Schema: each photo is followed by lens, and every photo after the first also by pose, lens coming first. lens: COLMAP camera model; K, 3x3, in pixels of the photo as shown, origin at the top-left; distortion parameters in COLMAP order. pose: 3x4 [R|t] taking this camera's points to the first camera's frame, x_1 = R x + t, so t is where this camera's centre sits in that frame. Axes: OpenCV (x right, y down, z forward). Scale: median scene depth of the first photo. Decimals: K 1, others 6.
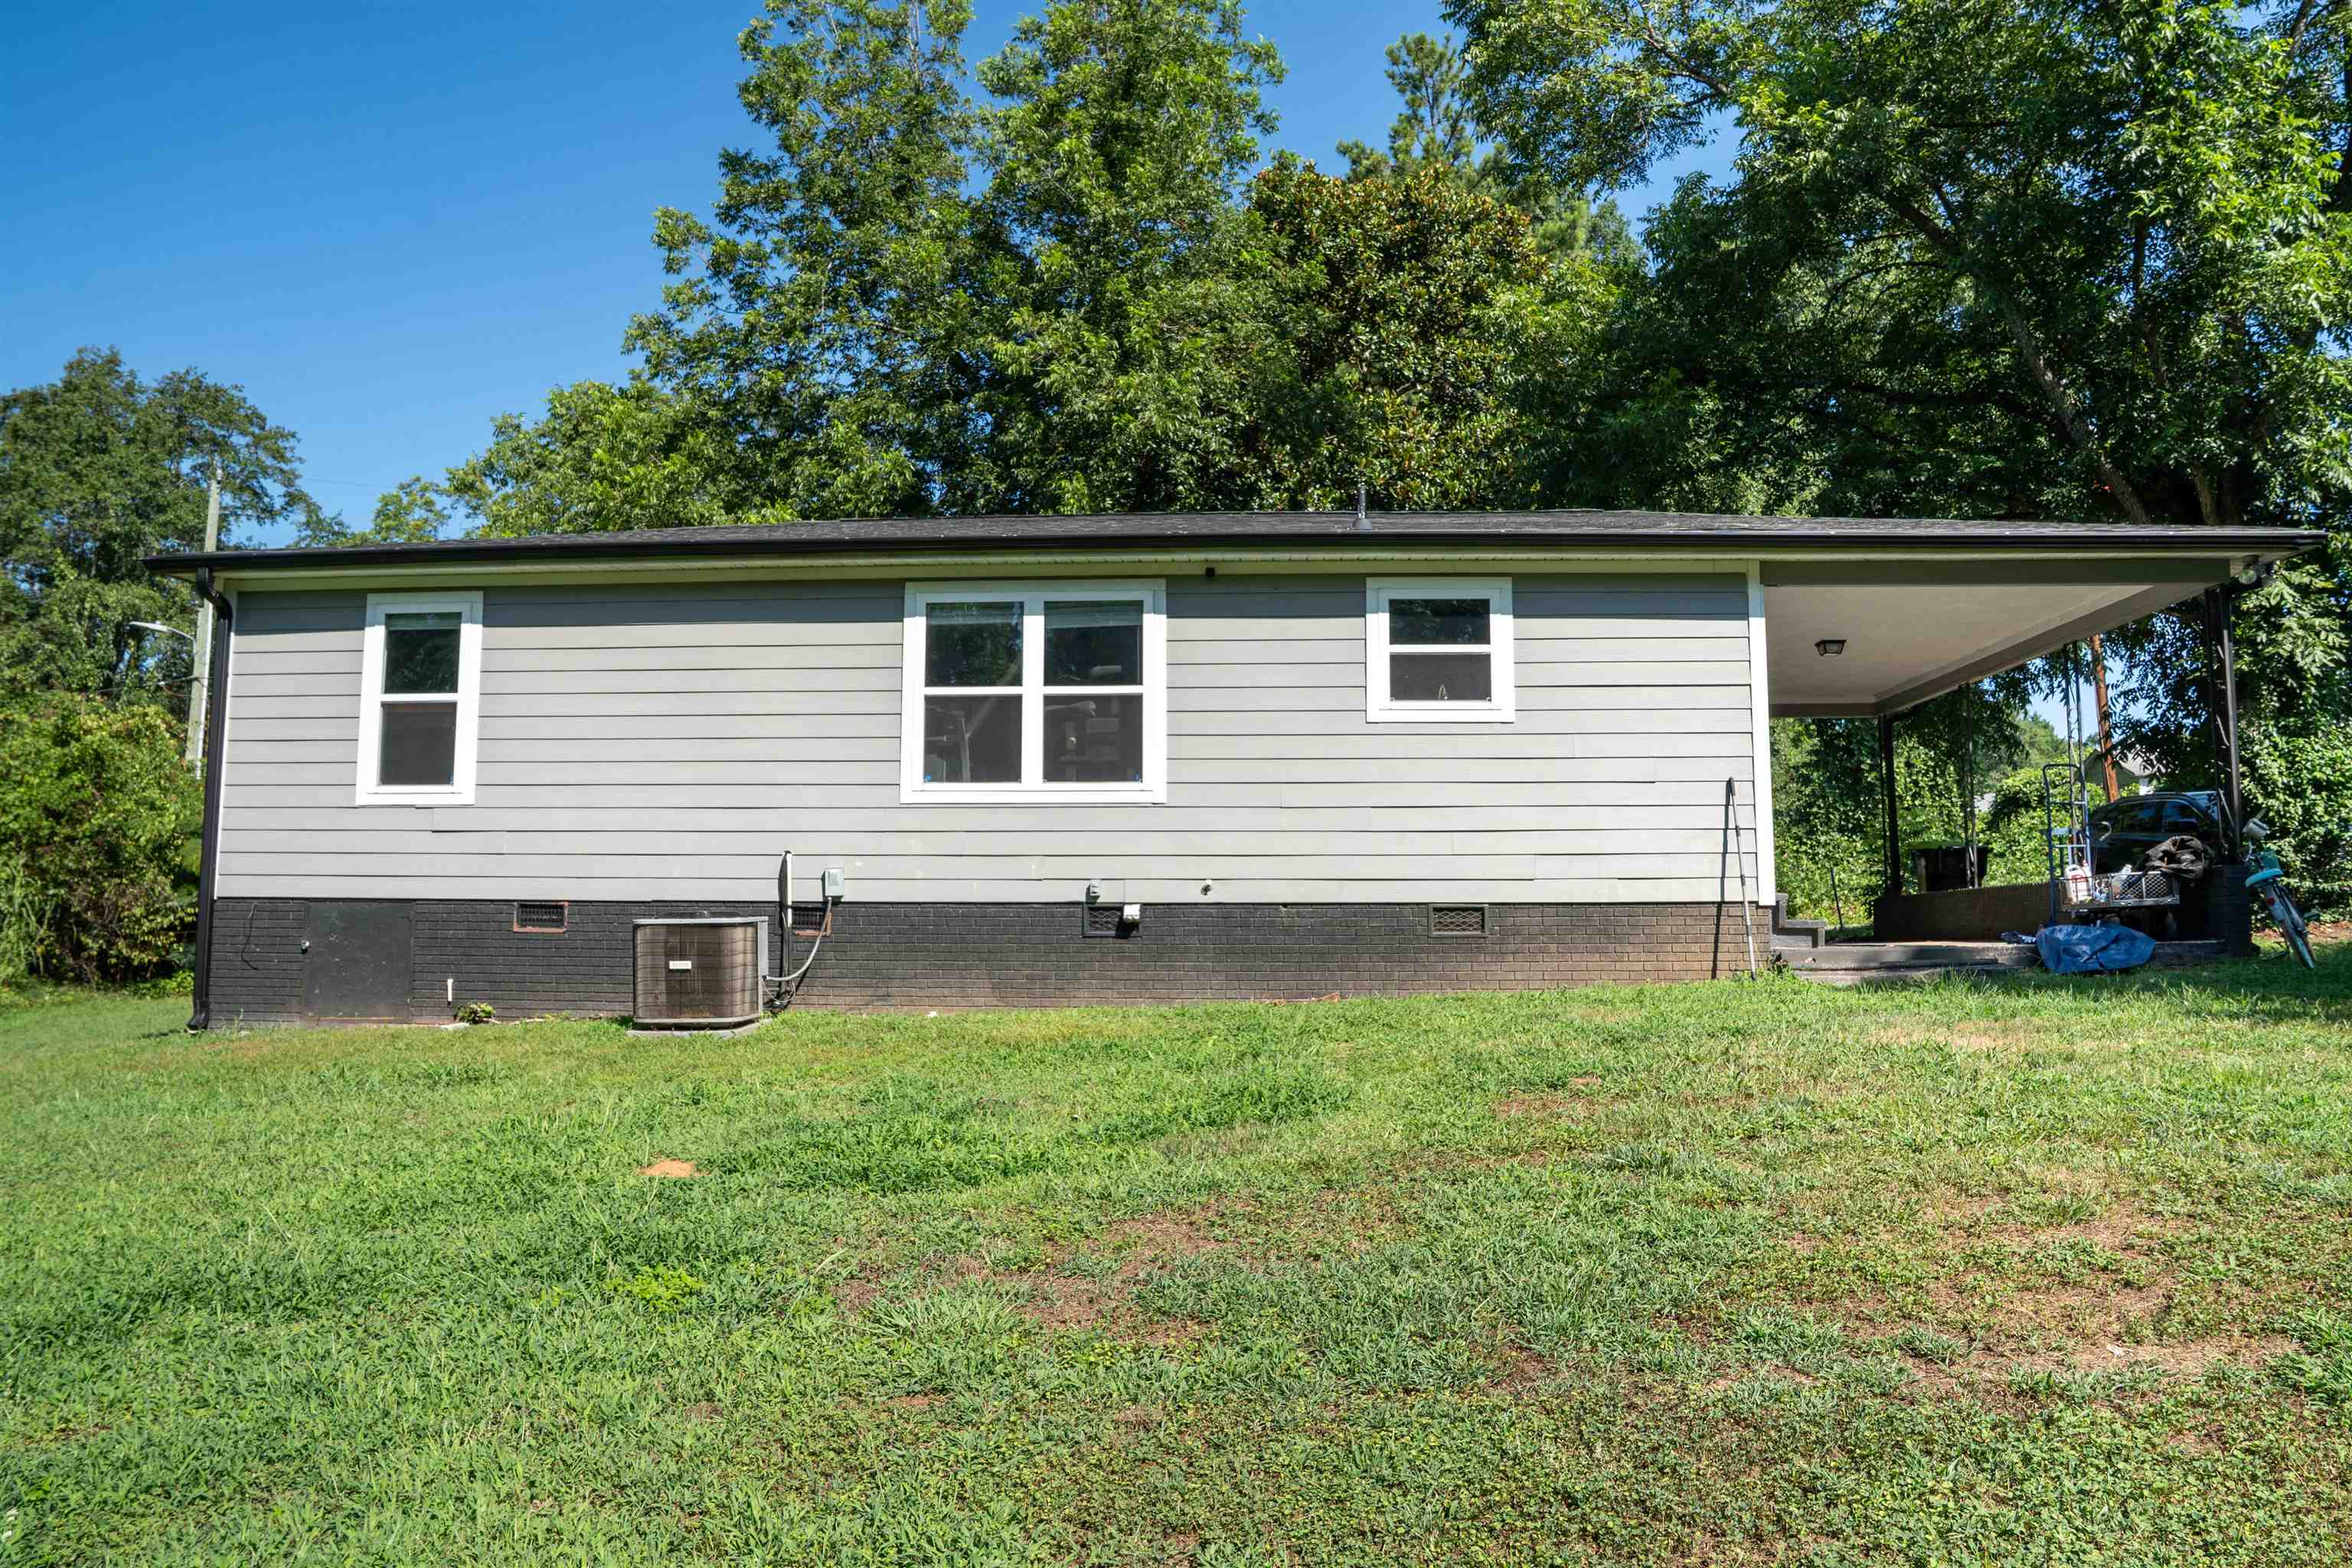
lens RADIAL K [[1644.9, 0, 1167.9], [0, 1644.9, 773.5], [0, 0, 1]] dist [-0.133032, 0.102027]
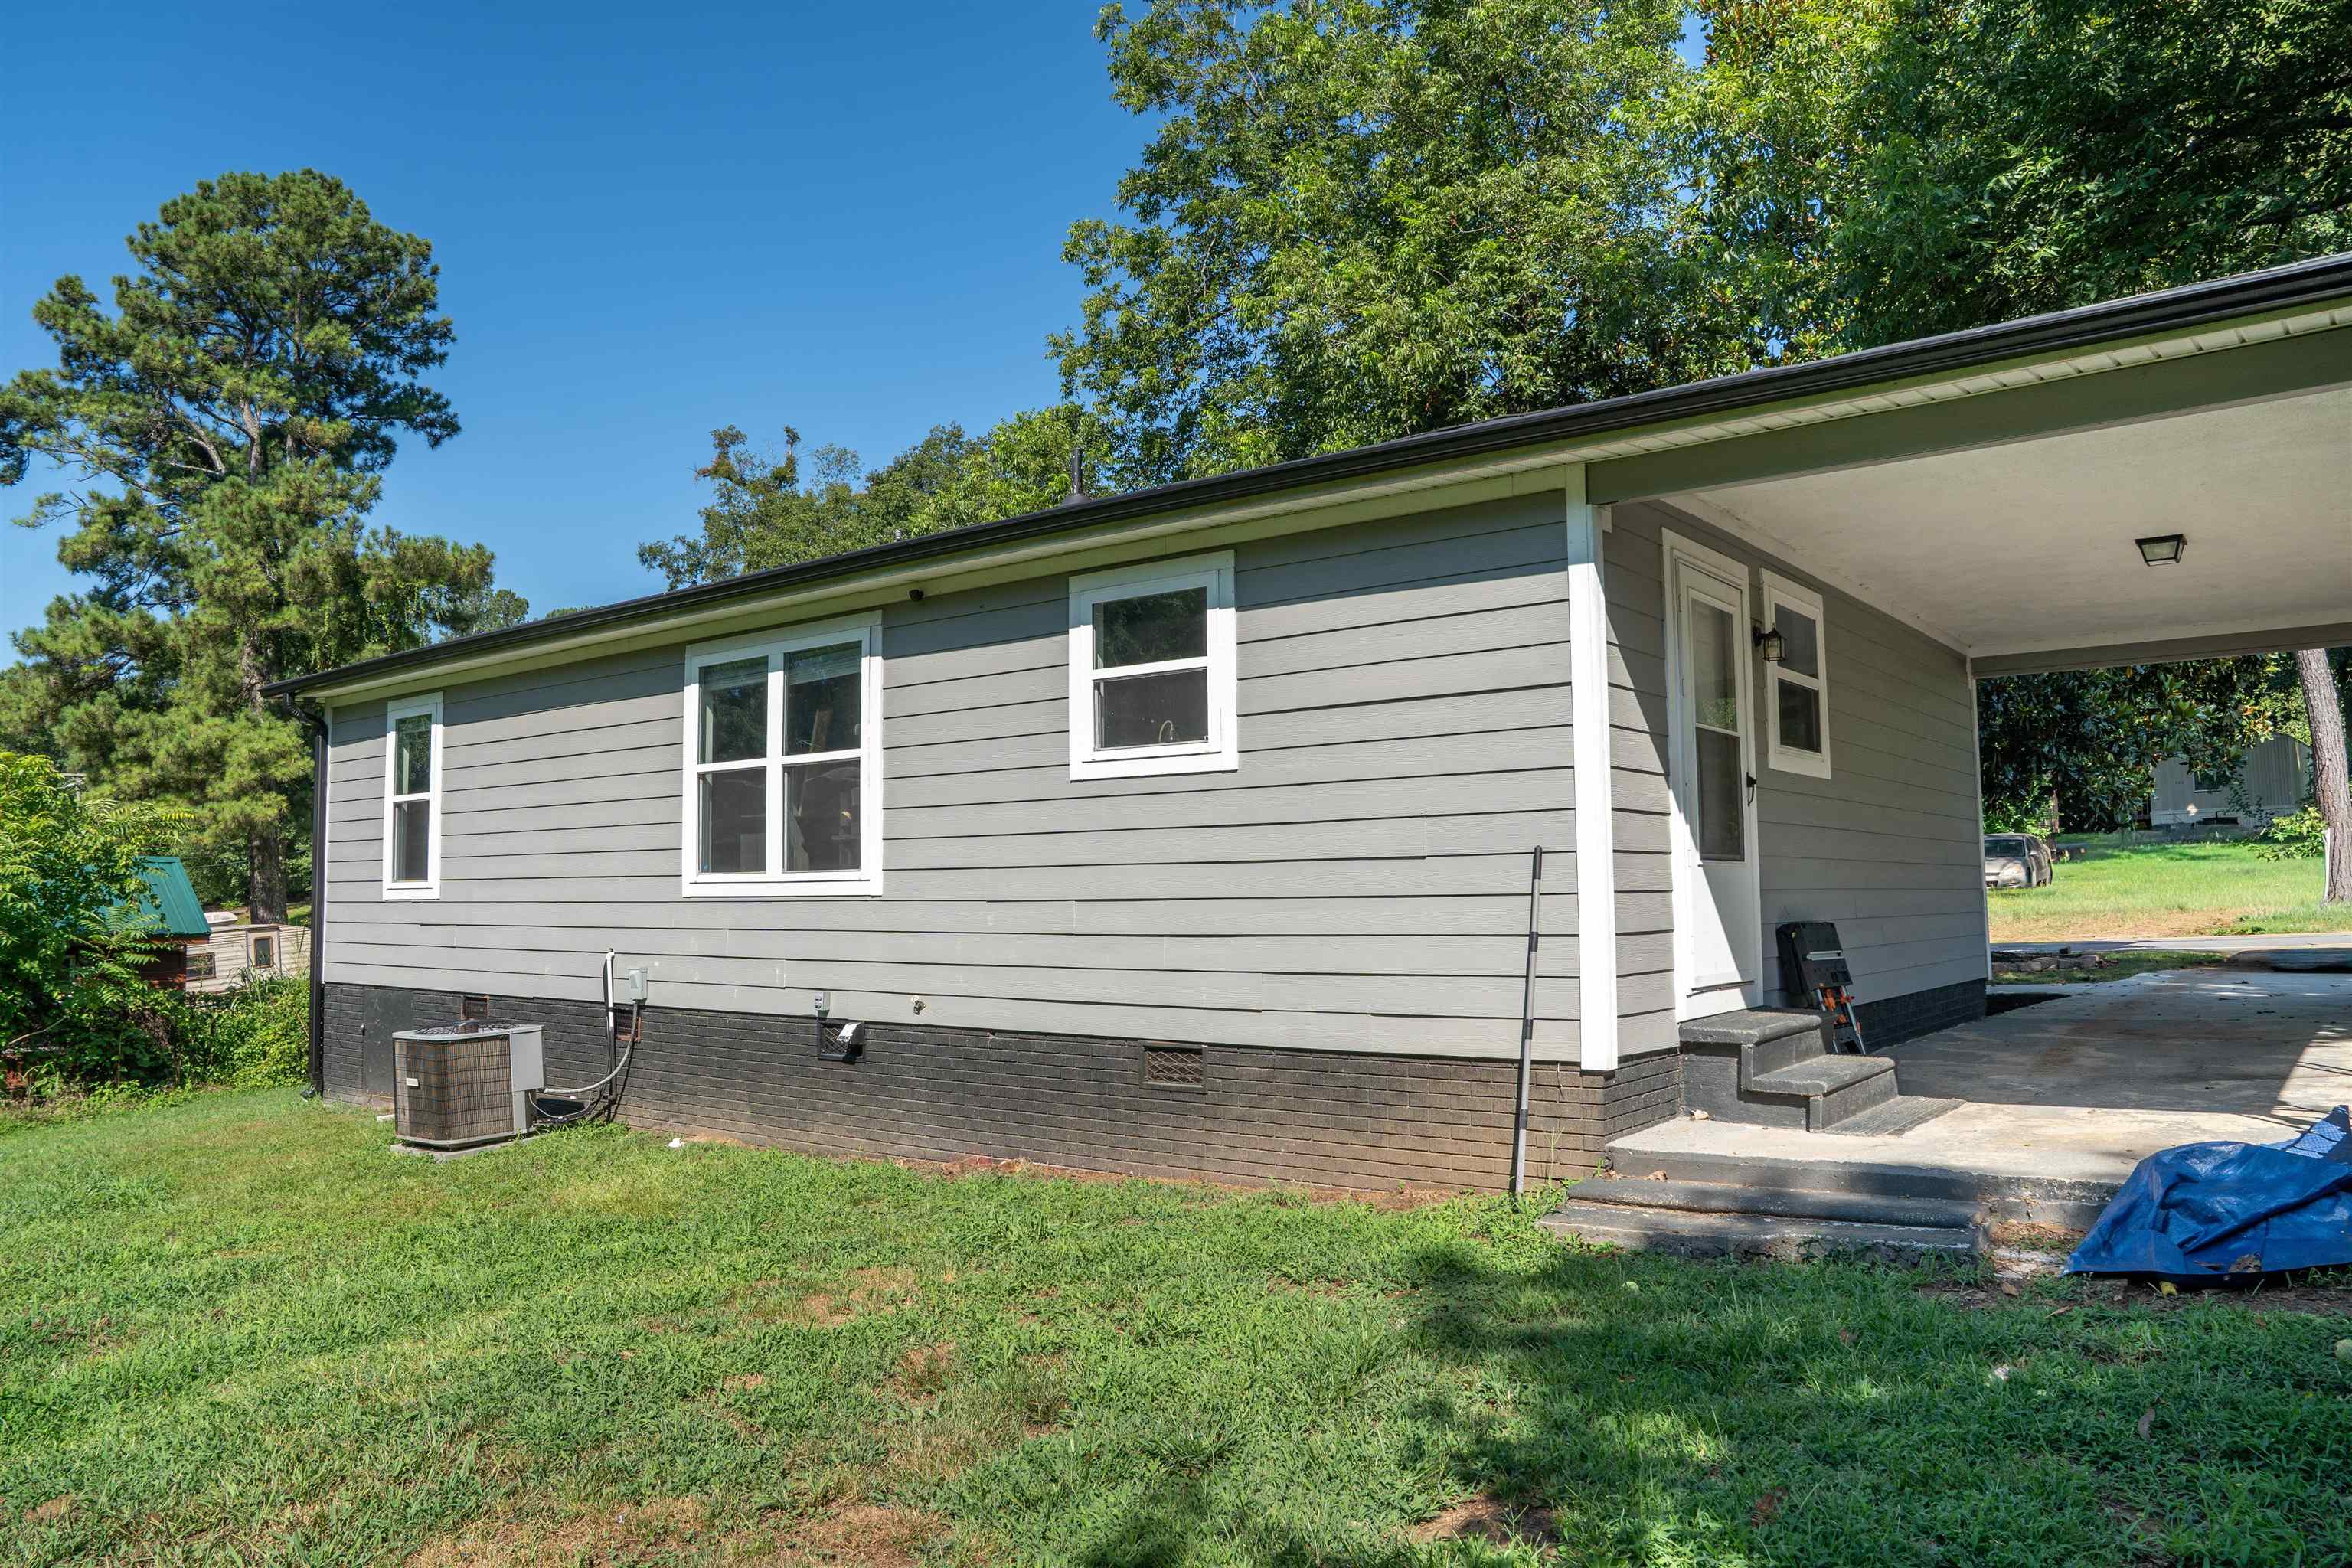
lens RADIAL K [[1643.8, 0, 1171.9], [0, 1643.8, 774.2], [0, 0, 1]] dist [-0.130185, 0.092978]
pose [[0.815358, -0.053139, -0.576514, 0.555168], [0.067811, 0.997690, 0.003944, -0.033115], [0.574973, -0.042309, 0.817078, 0.428732]]
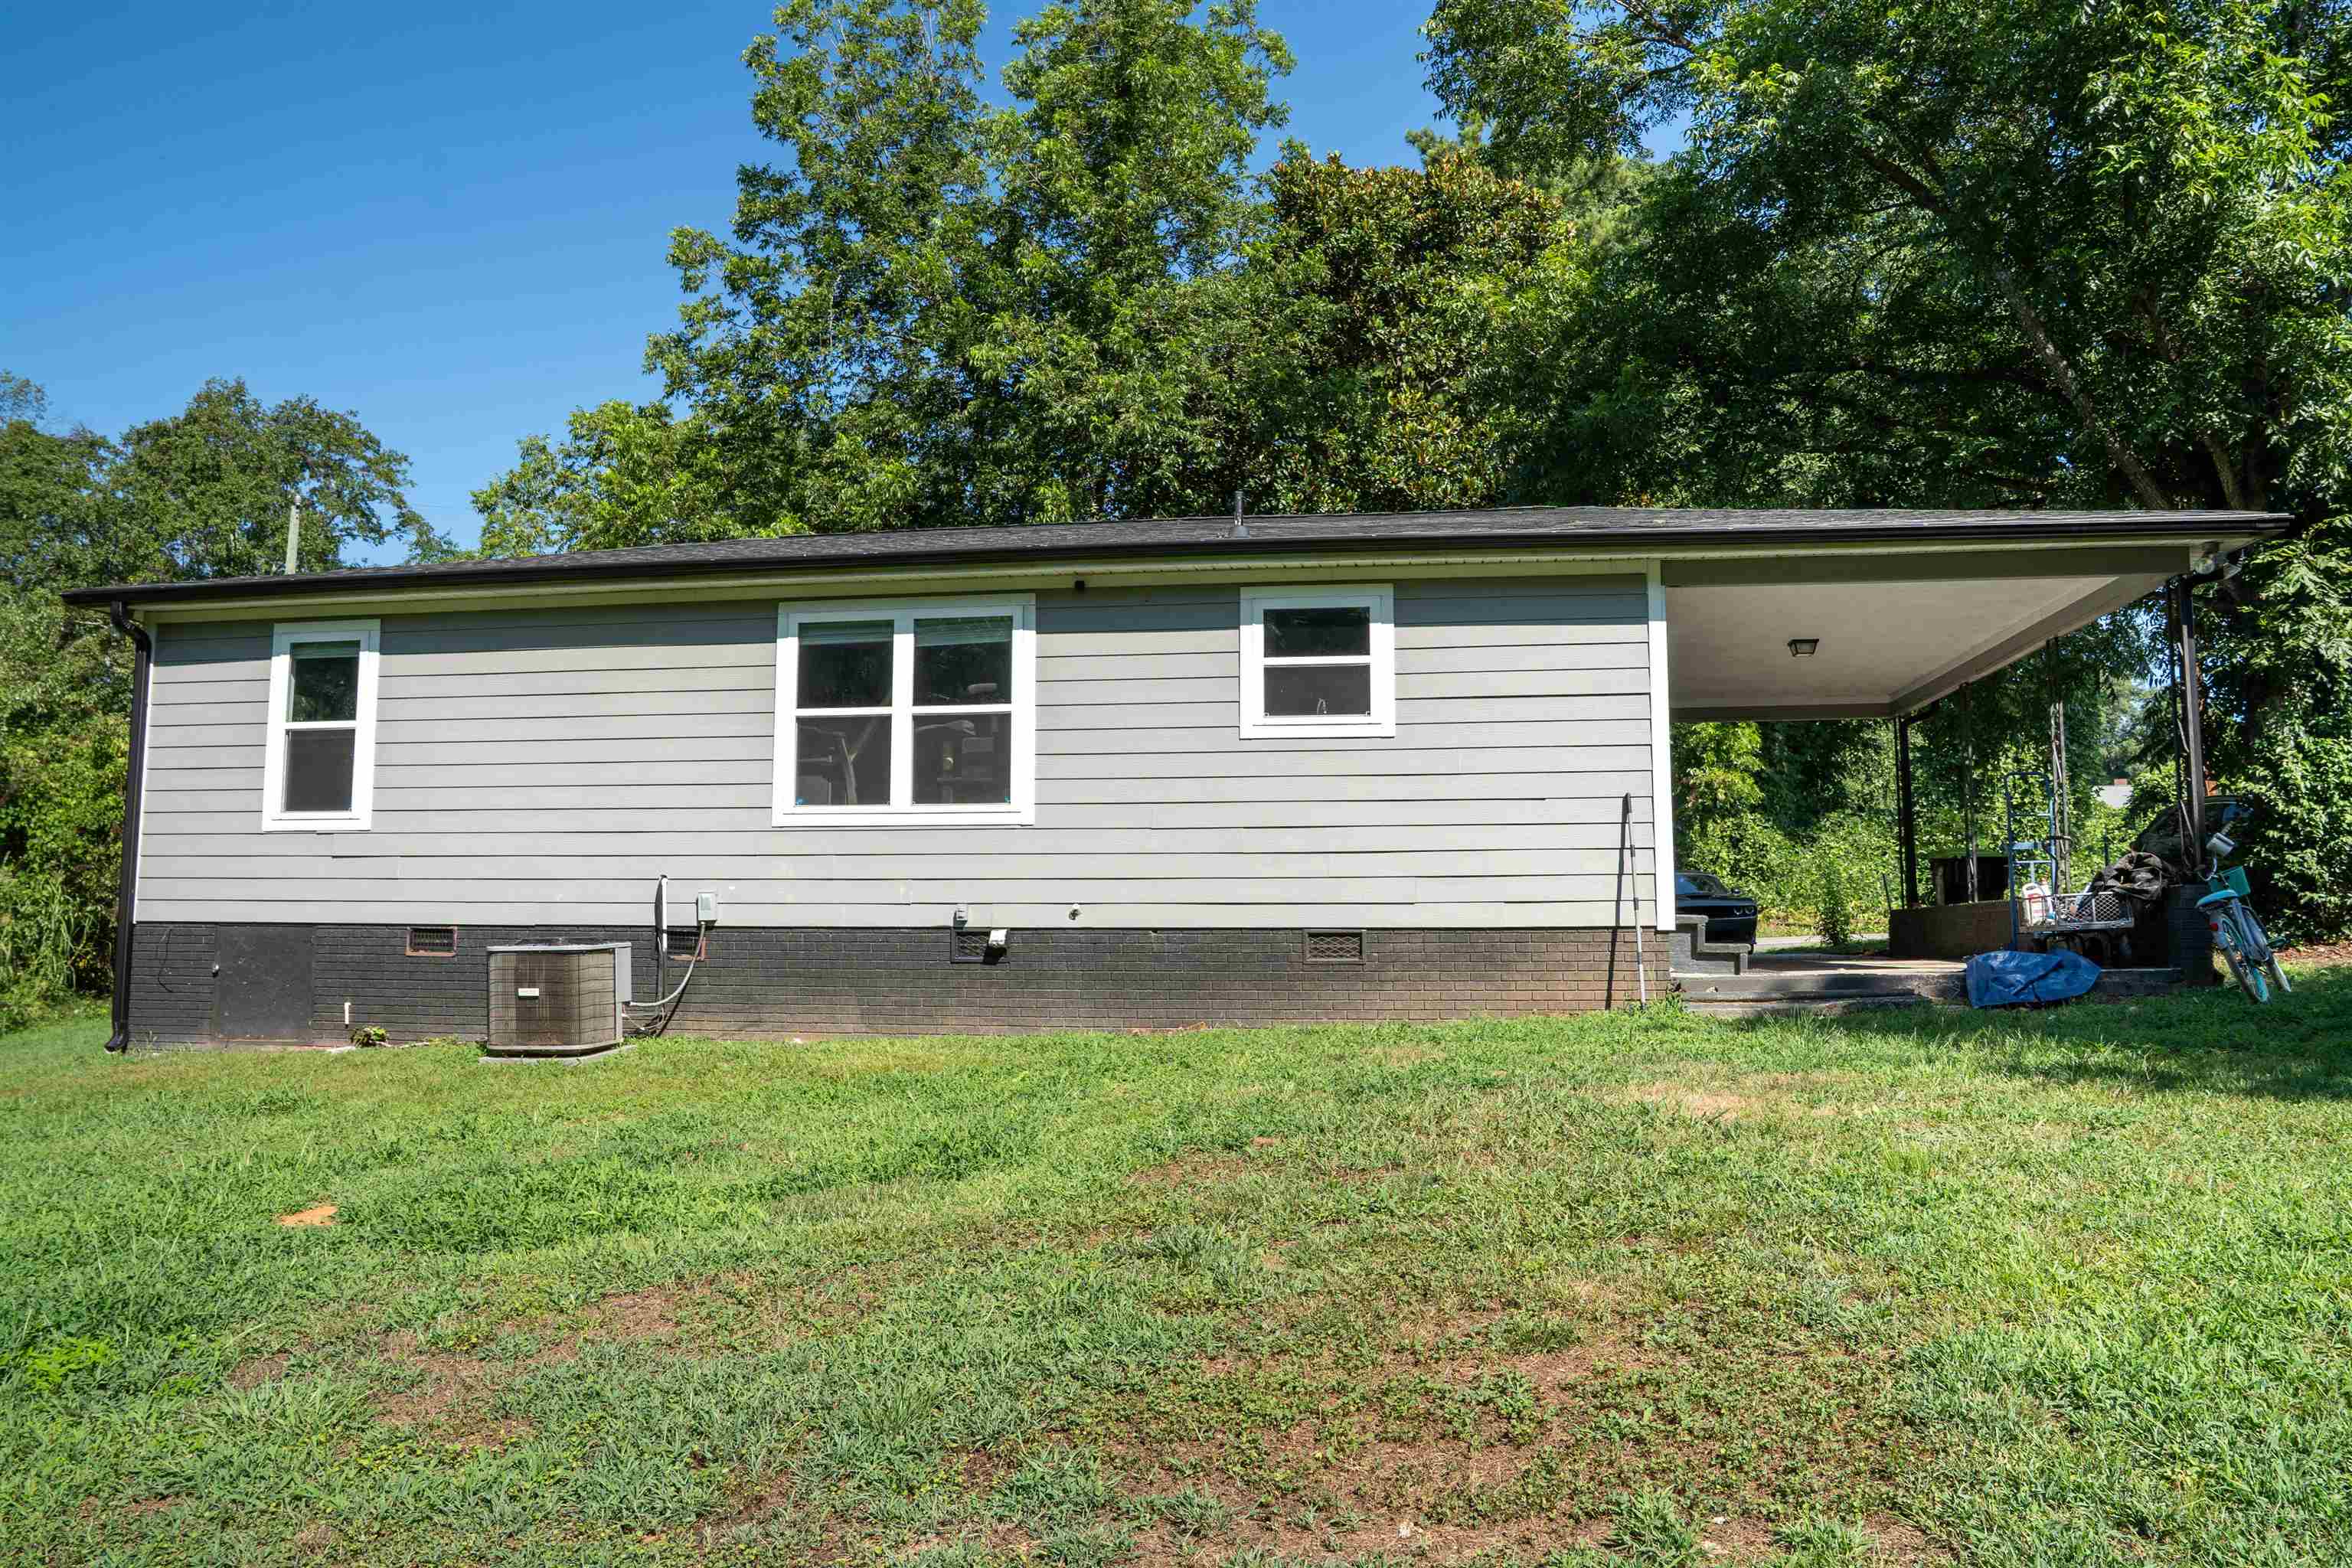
lens RADIAL K [[1643.8, 0, 1171.9], [0, 1643.8, 774.2], [0, 0, 1]] dist [-0.130185, 0.092978]
pose [[0.995787, -0.010309, -0.091113, 0.164284], [0.010459, 0.999945, 0.001174, -0.011817], [0.091096, -0.002122, 0.995840, 0.041589]]
